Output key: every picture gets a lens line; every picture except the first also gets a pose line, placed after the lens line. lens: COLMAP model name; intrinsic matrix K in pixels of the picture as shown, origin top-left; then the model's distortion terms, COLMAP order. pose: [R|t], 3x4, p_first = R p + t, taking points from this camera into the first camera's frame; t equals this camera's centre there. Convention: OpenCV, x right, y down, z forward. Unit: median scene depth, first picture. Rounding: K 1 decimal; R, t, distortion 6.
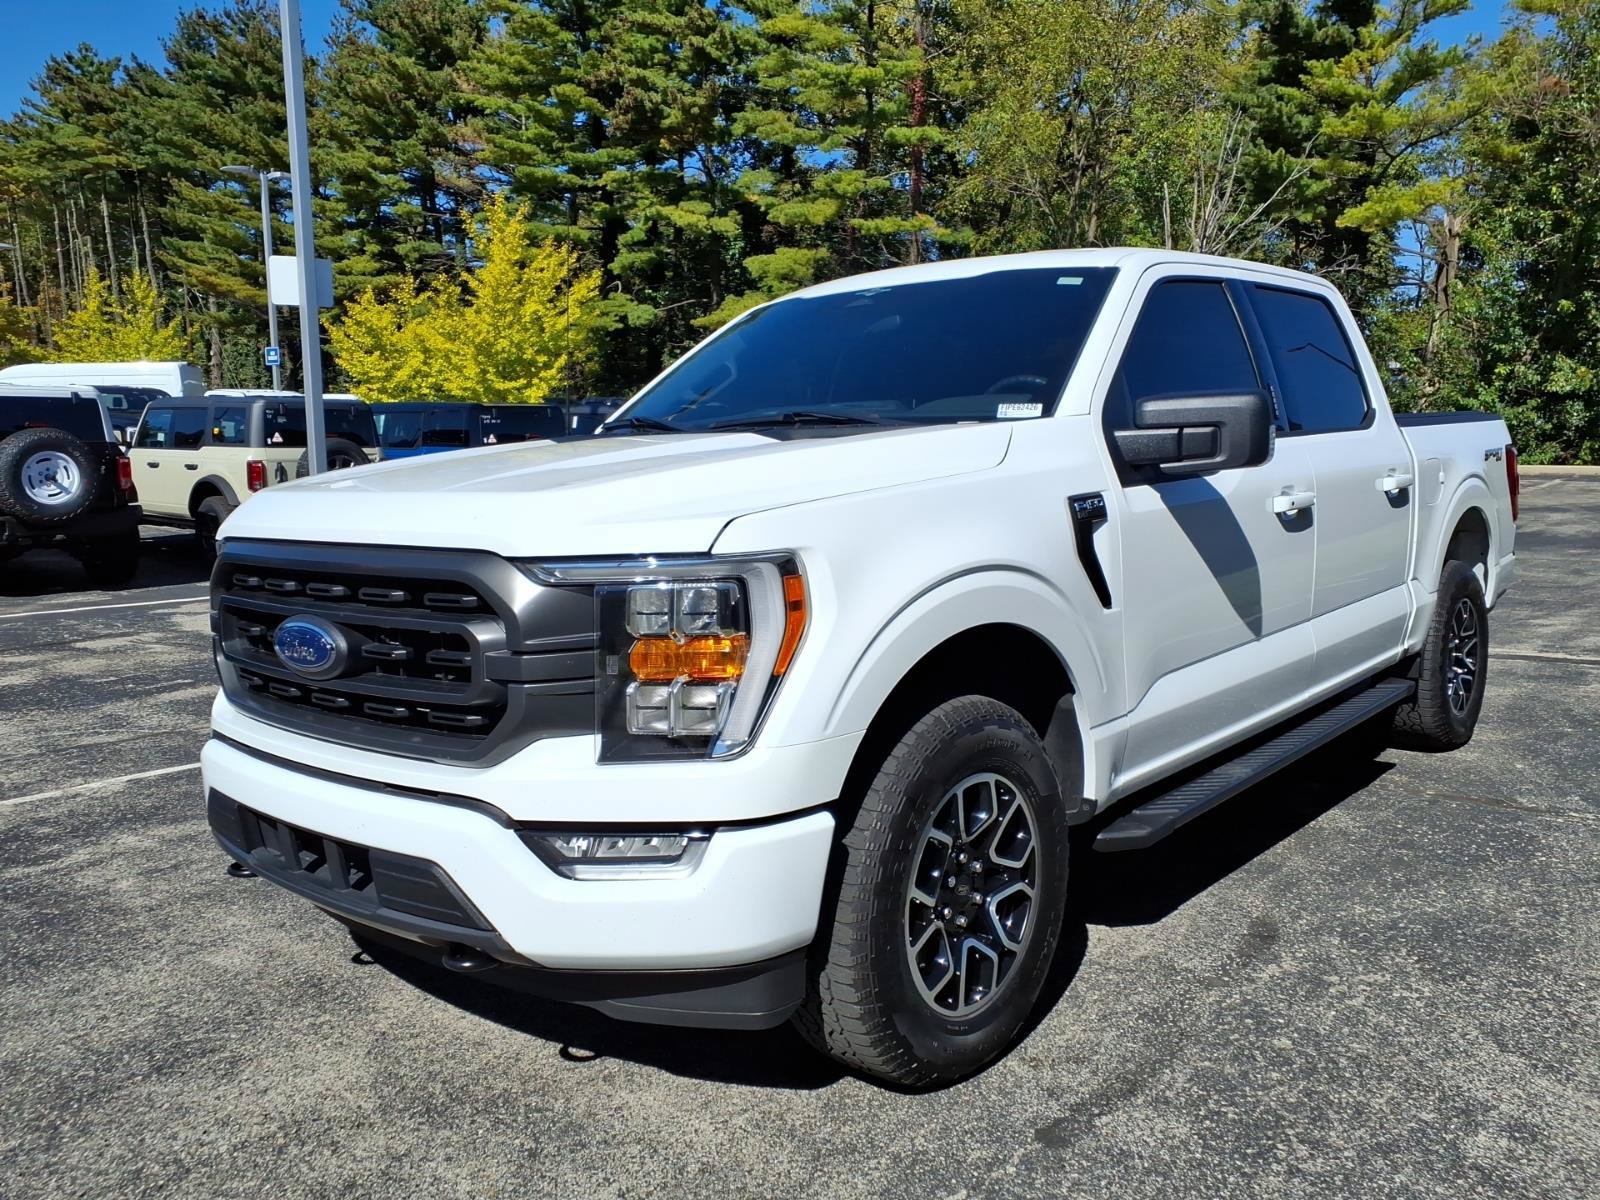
lens RADIAL K [[1270.9, 0, 807.0], [0, 1270.9, 618.6], [0, 0, 1]] dist [0.065087, -0.078616]
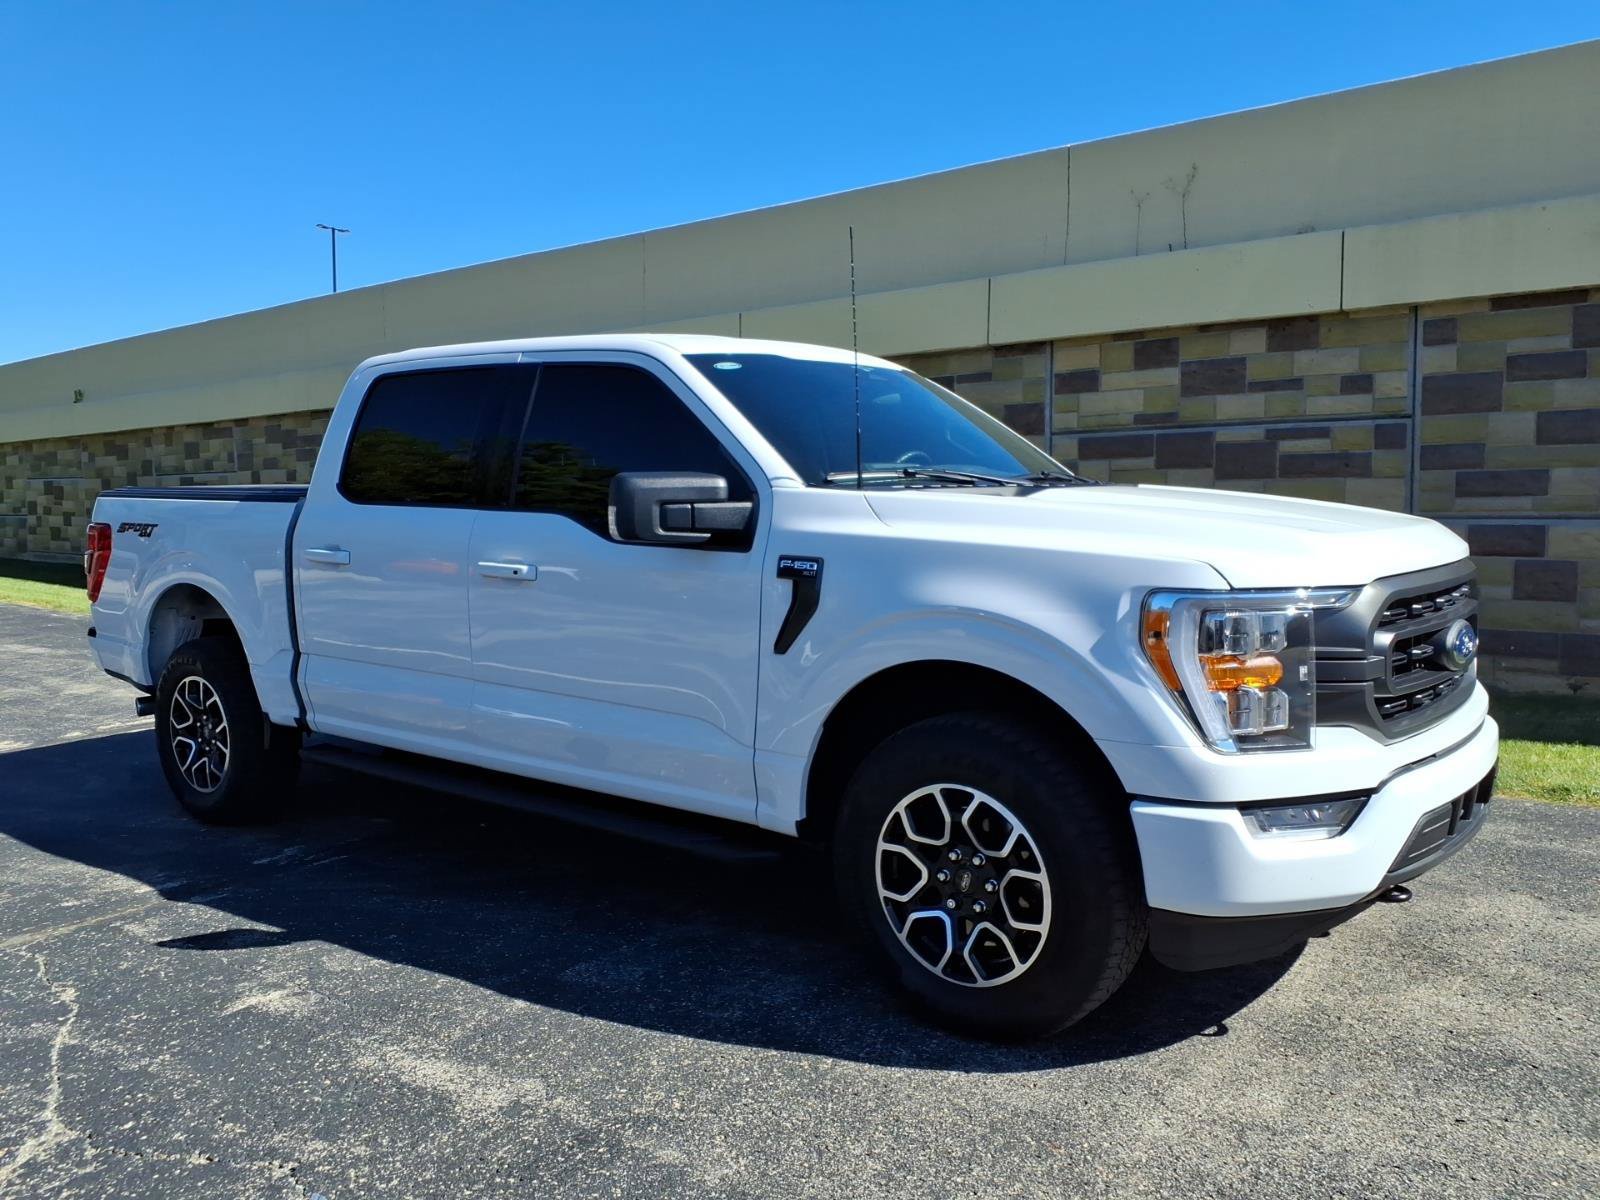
lens RADIAL K [[1270.9, 0, 801.6], [0, 1270.9, 608.2], [0, 0, 1]] dist [0.065087, -0.078616]
pose [[-0.043781, -0.070925, 0.996520, -1.190169], [0.147532, 0.986082, 0.076663, -0.151371], [-0.988088, 0.150375, -0.032708, 1.220558]]
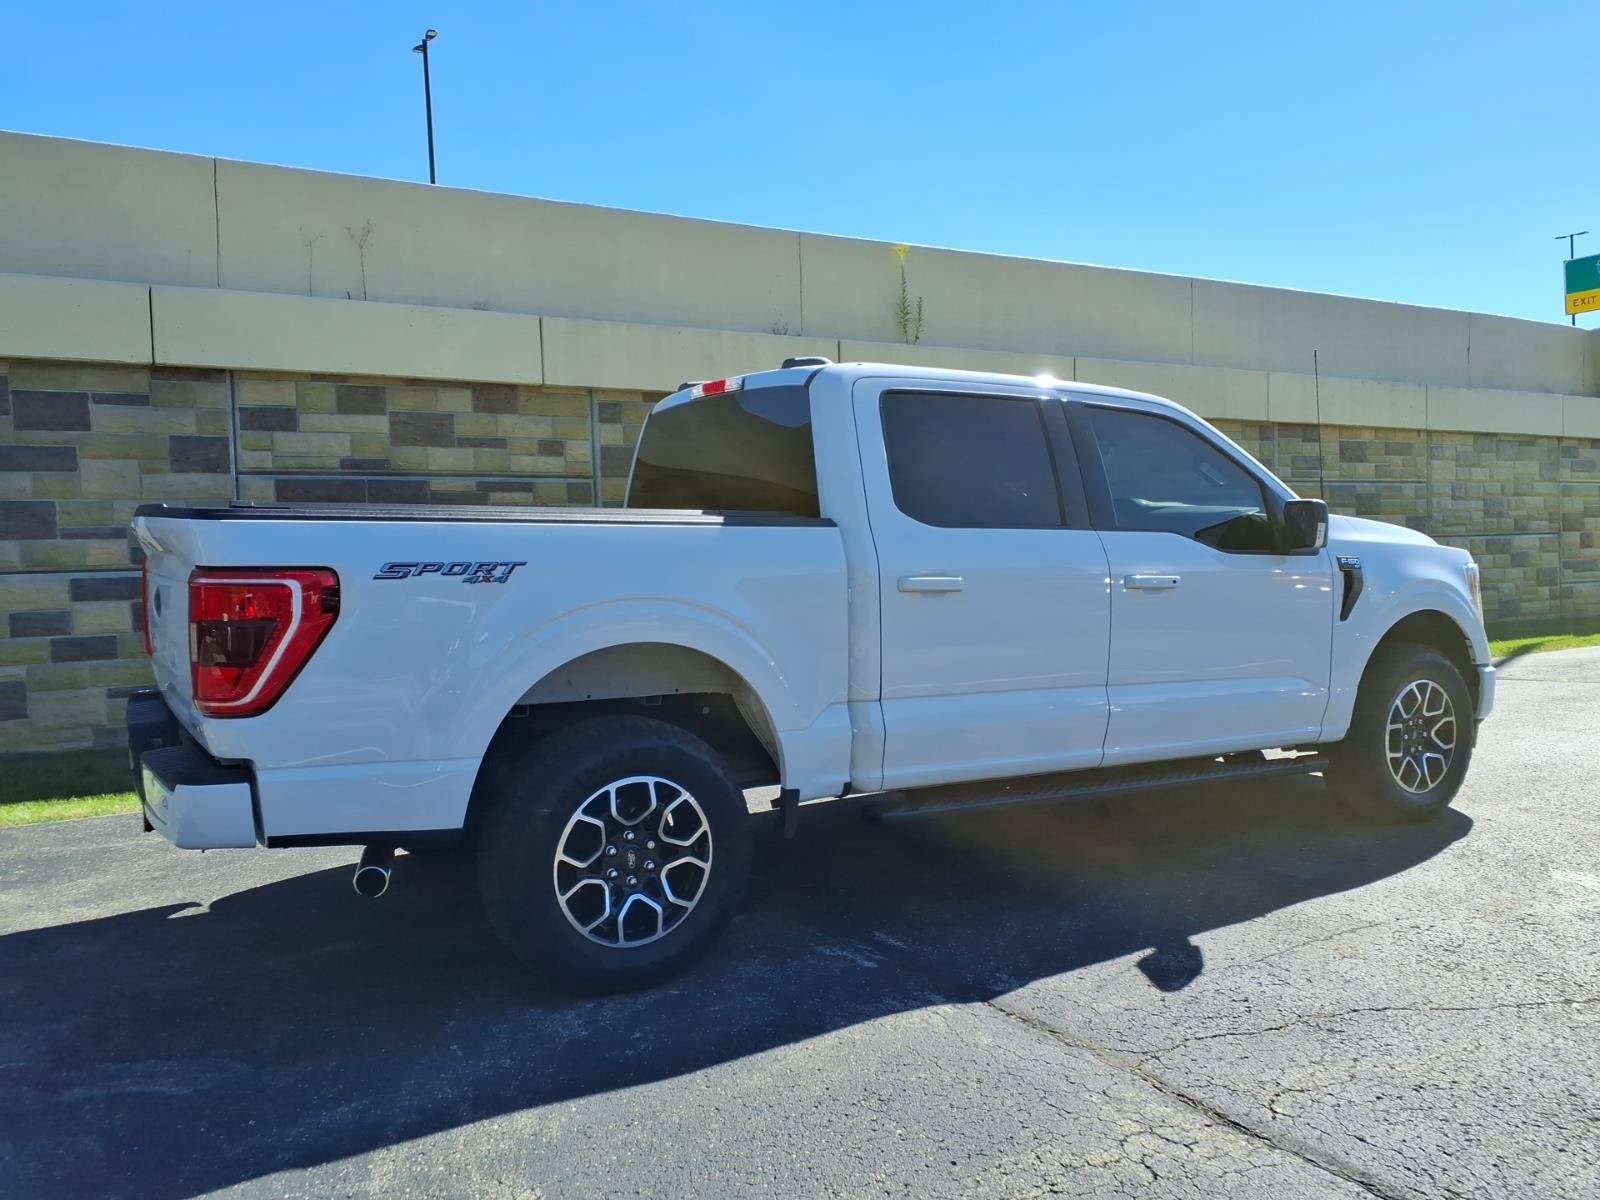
lens RADIAL K [[1270.9, 0, 800.8], [0, 1270.9, 614.7], [0, 0, 1]] dist [0.065087, -0.078616]
pose [[-0.946855, 0.010895, 0.321475, -0.105888], [0.074213, 0.979861, 0.185375, -0.378260], [-0.312982, 0.199381, -0.928596, 2.807567]]
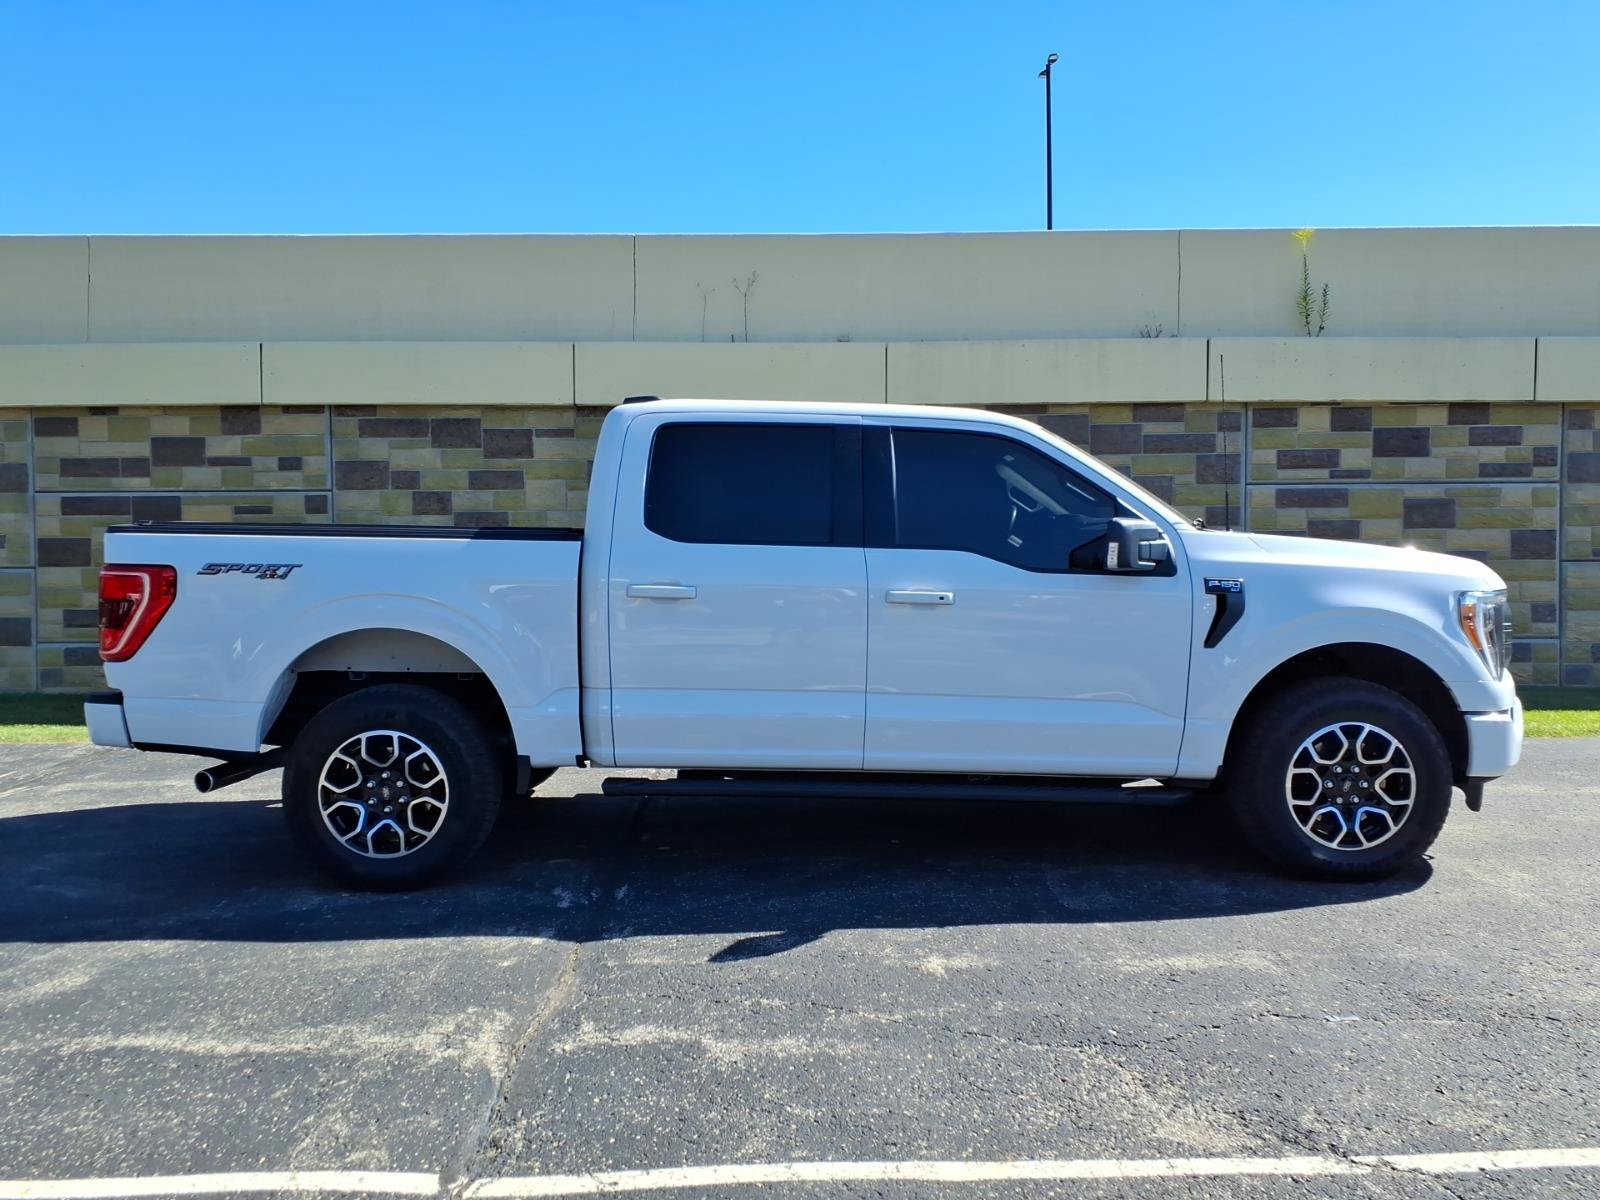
lens RADIAL K [[1270.9, 0, 800.5], [0, 1270.9, 605.3], [0, 0, 1]] dist [0.065087, -0.078616]
pose [[-0.650478, -0.018673, 0.759295, -0.990599], [0.117297, 0.985235, 0.124716, -0.315970], [-0.750413, 0.170189, -0.638683, 2.424253]]
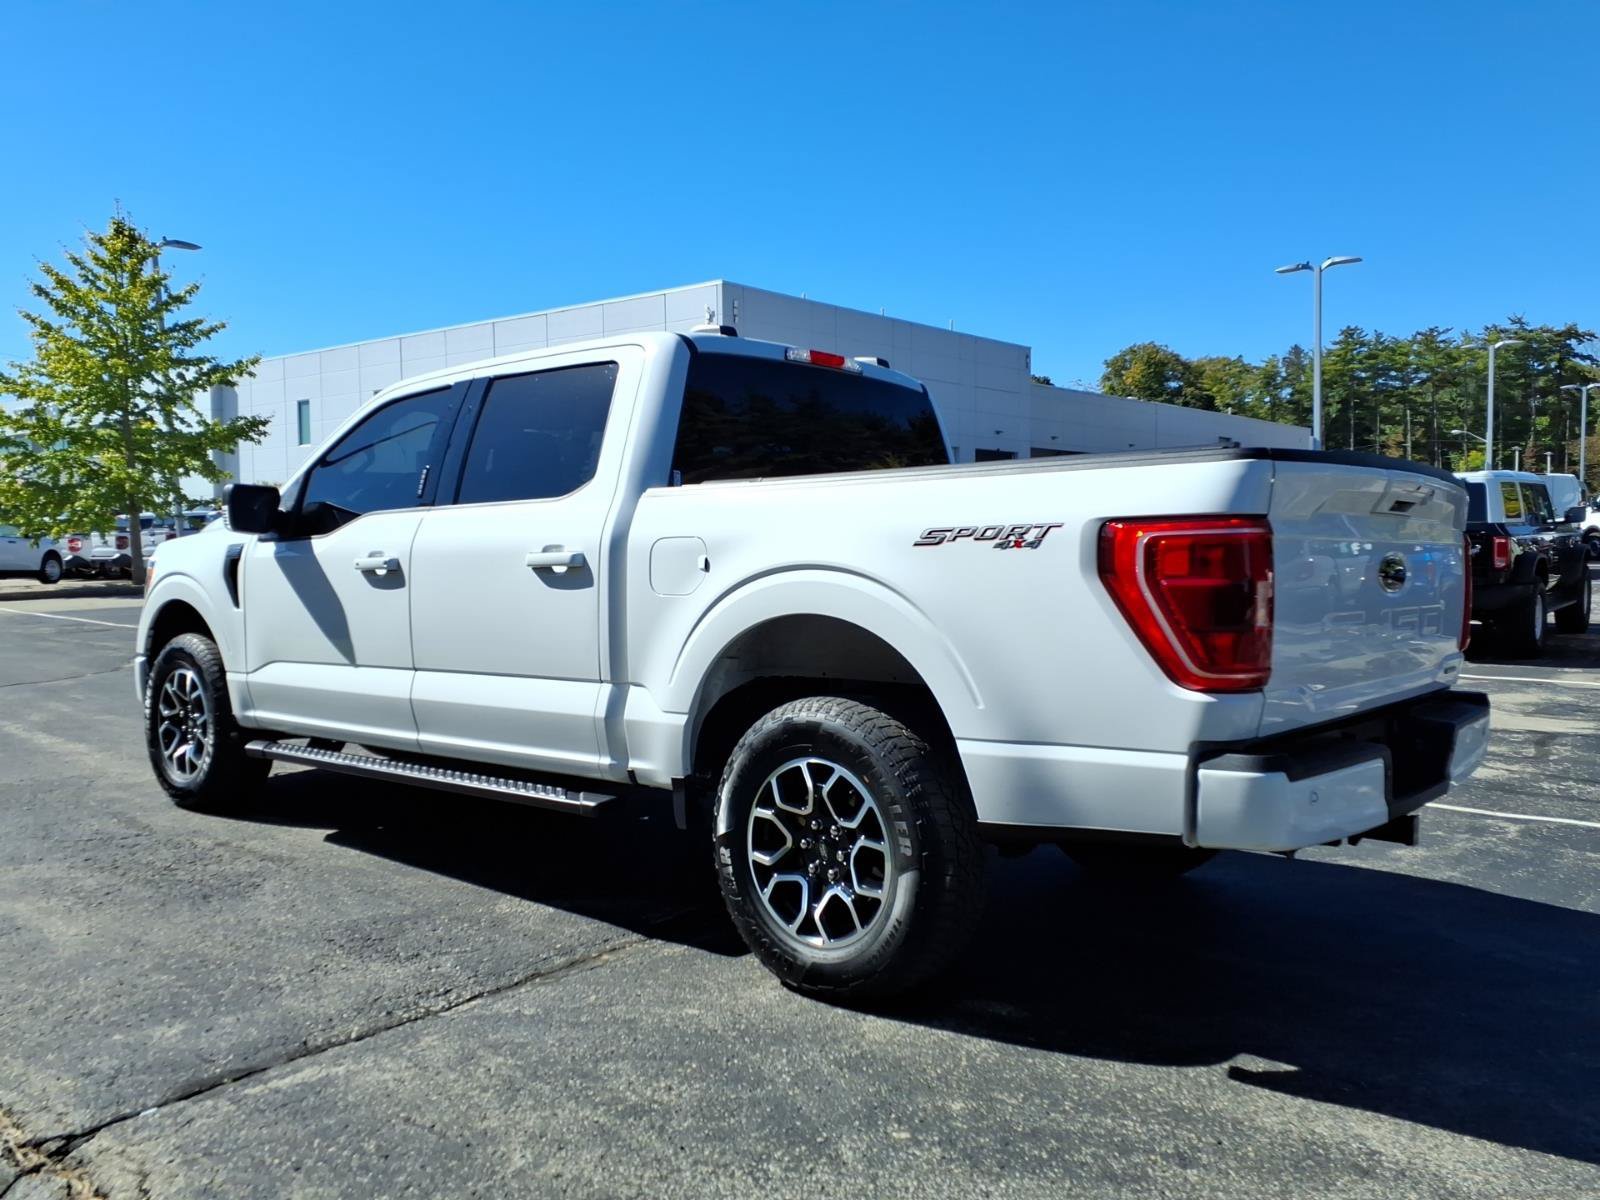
lens RADIAL K [[1270.9, 0, 808.9], [0, 1270.9, 602.9], [0, 0, 1]] dist [0.065087, -0.078616]
pose [[0.006419, 0.059789, -0.998190, 1.737163], [-0.136559, 0.988912, 0.058355, -0.196938], [0.990611, 0.135937, 0.014513, 1.497719]]
